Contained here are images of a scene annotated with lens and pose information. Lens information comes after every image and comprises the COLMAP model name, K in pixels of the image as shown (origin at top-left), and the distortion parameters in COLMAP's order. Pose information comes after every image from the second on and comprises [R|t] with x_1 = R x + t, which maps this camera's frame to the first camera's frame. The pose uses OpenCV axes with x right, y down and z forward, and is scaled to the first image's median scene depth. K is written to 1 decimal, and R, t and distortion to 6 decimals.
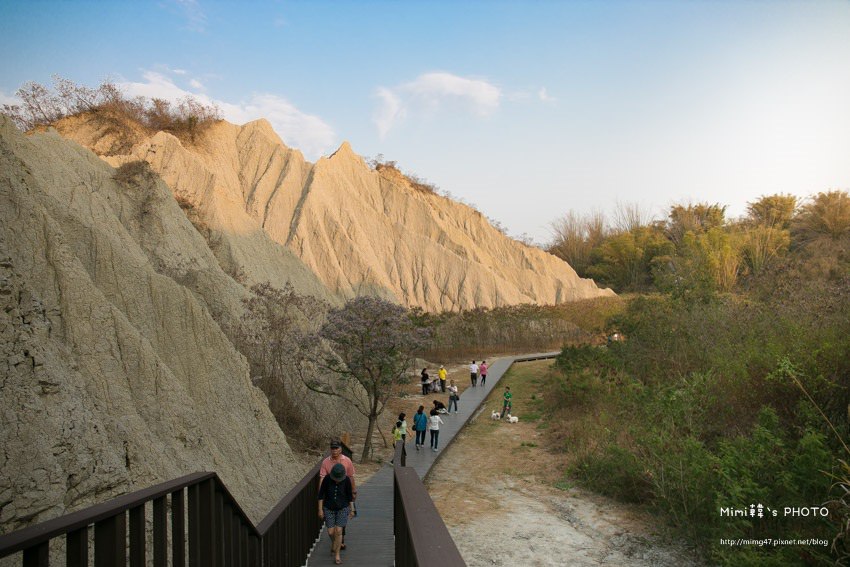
lens RADIAL K [[576.8, 0, 425.0], [0, 576.8, 283.5], [0, 0, 1]] dist [-0.117851, 0.093264]
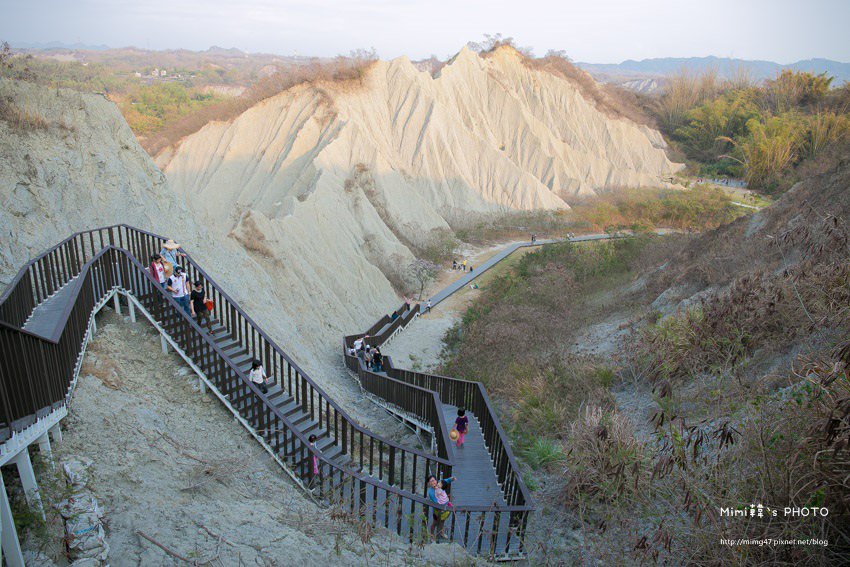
lens RADIAL K [[576.8, 0, 425.0], [0, 576.8, 283.5], [0, 0, 1]] dist [-0.117851, 0.093264]
pose [[0.968154, 0.129793, -0.214084, 0.198503], [-0.045248, 0.931751, 0.360269, -0.316427], [0.246233, -0.339109, 0.907951, -0.653051]]
